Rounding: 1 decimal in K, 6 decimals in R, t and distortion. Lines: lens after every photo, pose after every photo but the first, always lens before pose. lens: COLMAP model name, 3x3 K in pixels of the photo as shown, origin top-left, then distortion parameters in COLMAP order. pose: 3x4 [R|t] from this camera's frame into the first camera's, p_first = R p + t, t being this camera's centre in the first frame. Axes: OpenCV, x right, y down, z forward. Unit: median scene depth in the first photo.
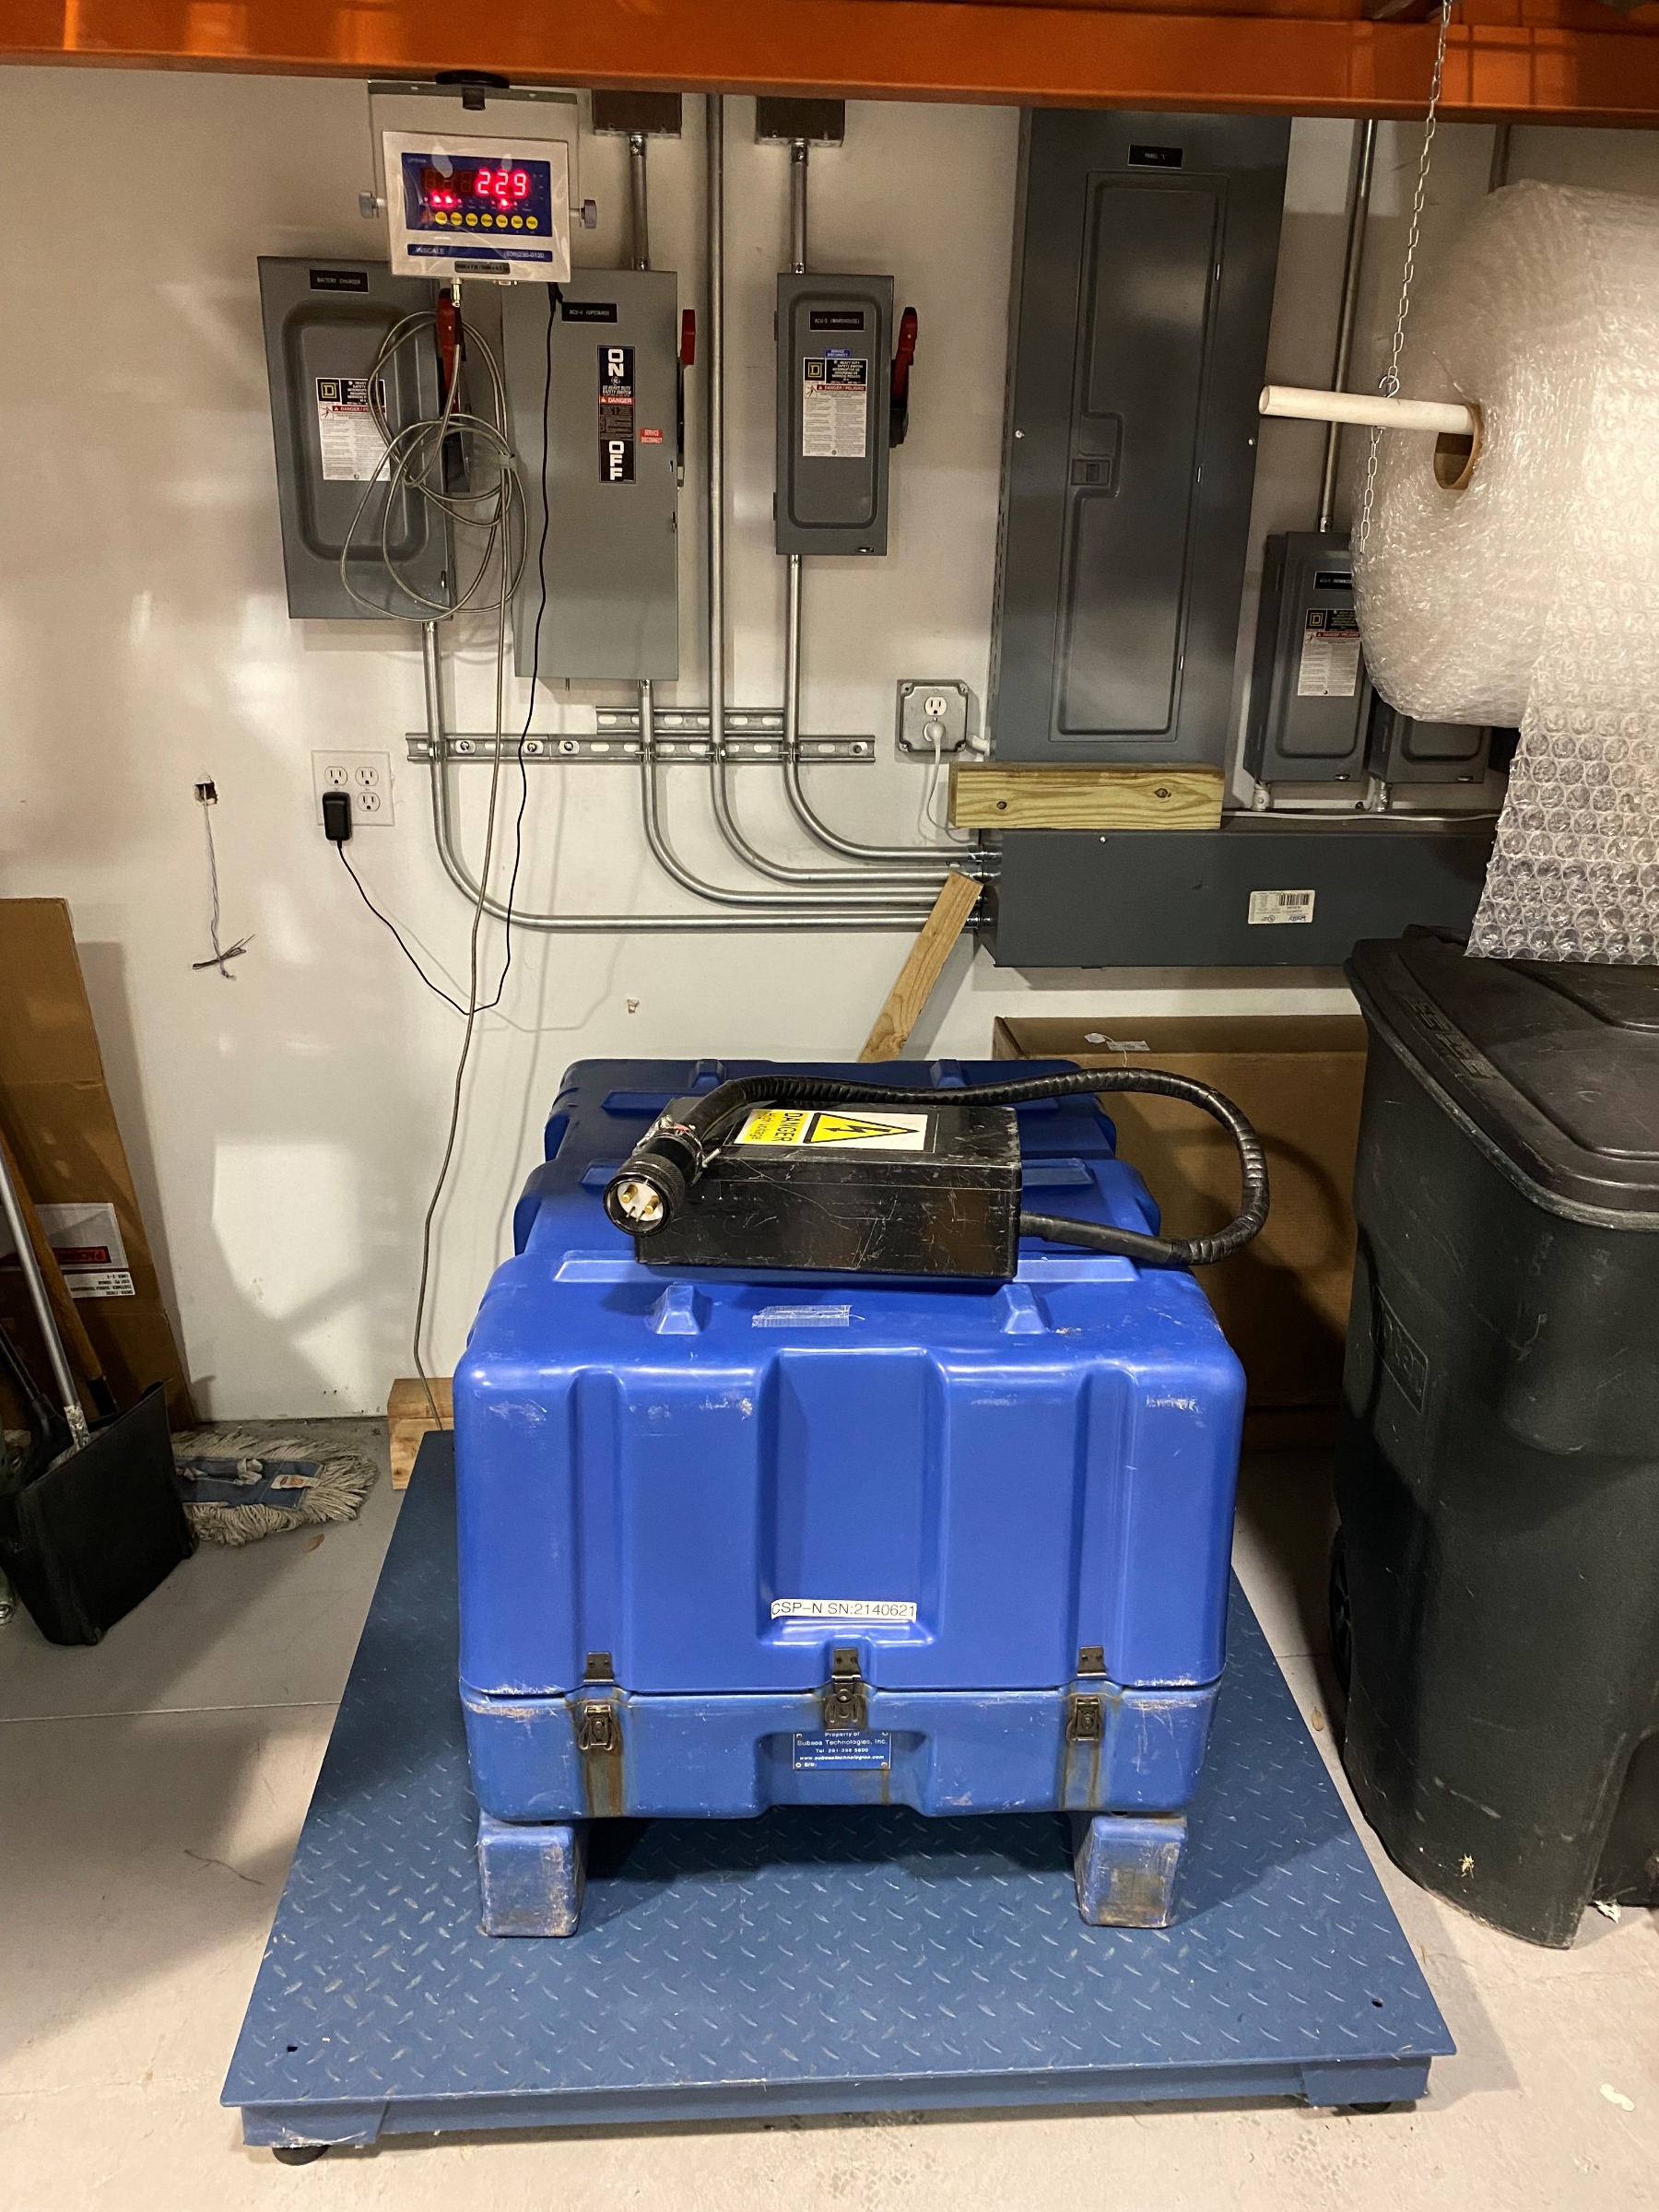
lens RADIAL K [[1693.7, 0, 848.3], [0, 1693.7, 1097.0], [0, 0, 1]] dist [-0.018973, 0.009055]
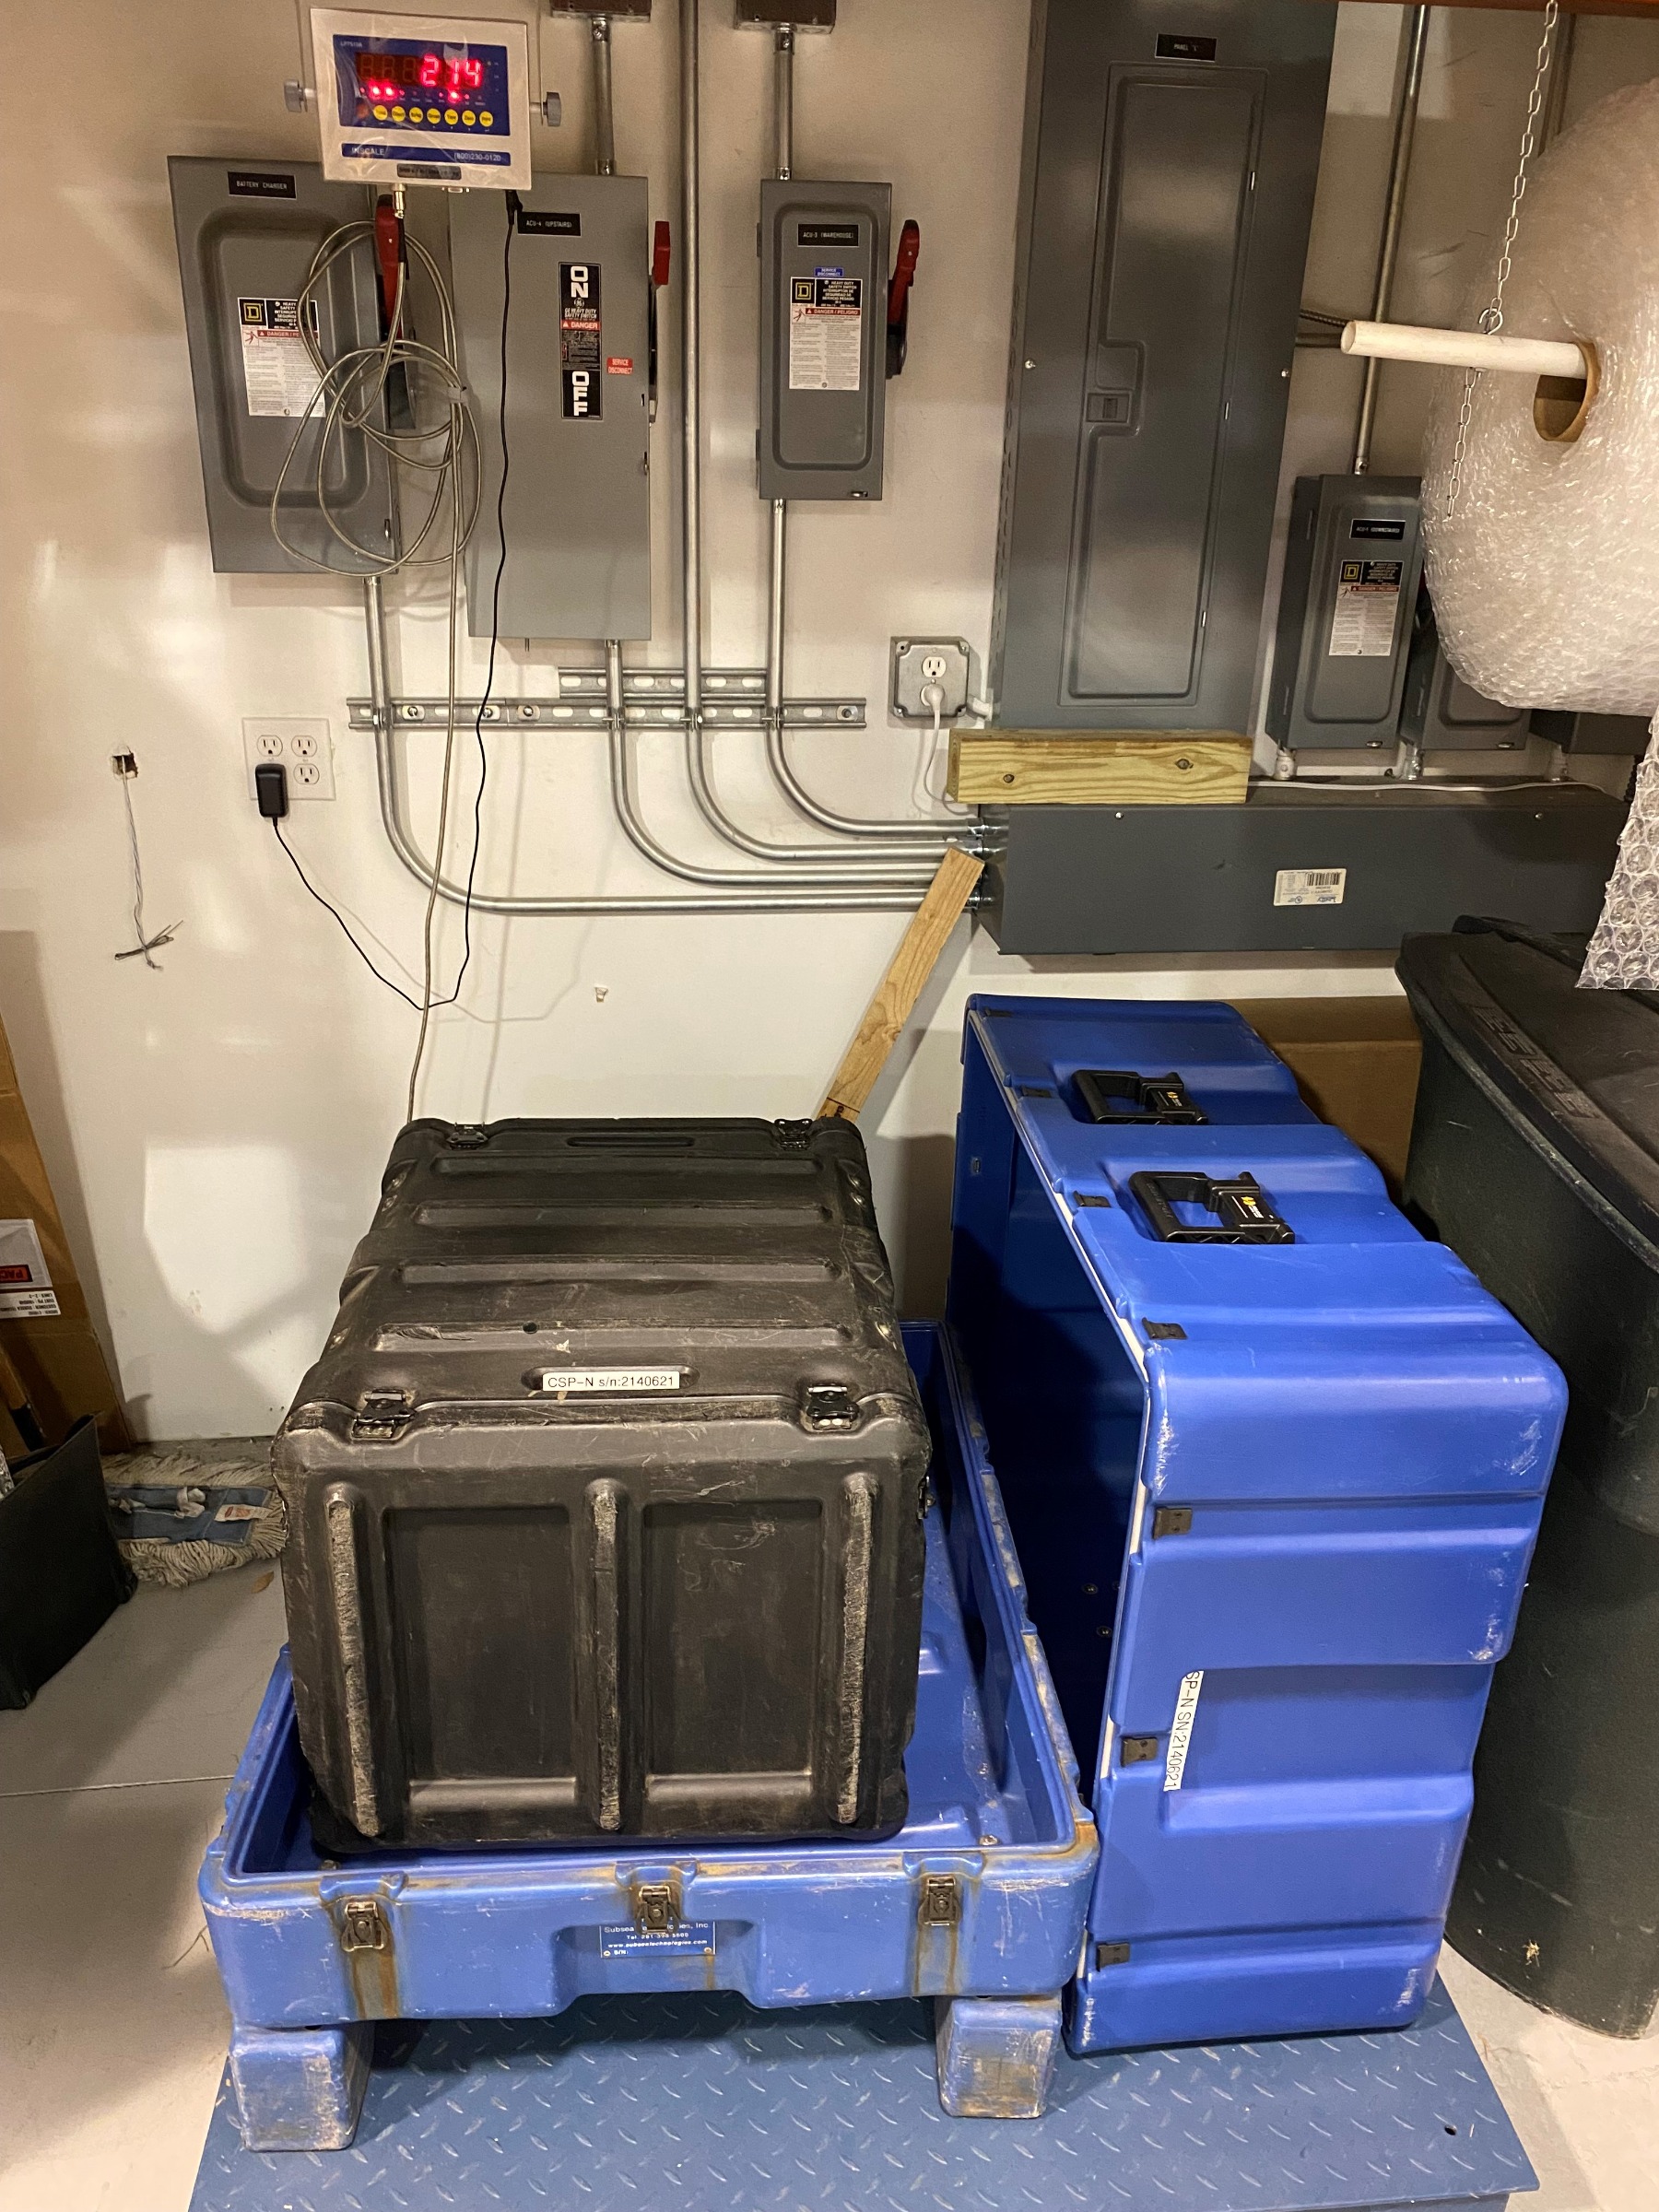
lens RADIAL K [[1693.7, 0, 836.6], [0, 1693.7, 1090.8], [0, 0, 1]] dist [-0.018973, 0.009055]
pose [[0.999650, -0.006756, 0.025566, -0.026372], [0.005624, 0.999012, 0.044088, -0.045922], [-0.025838, -0.043929, 0.998700, 0.087899]]
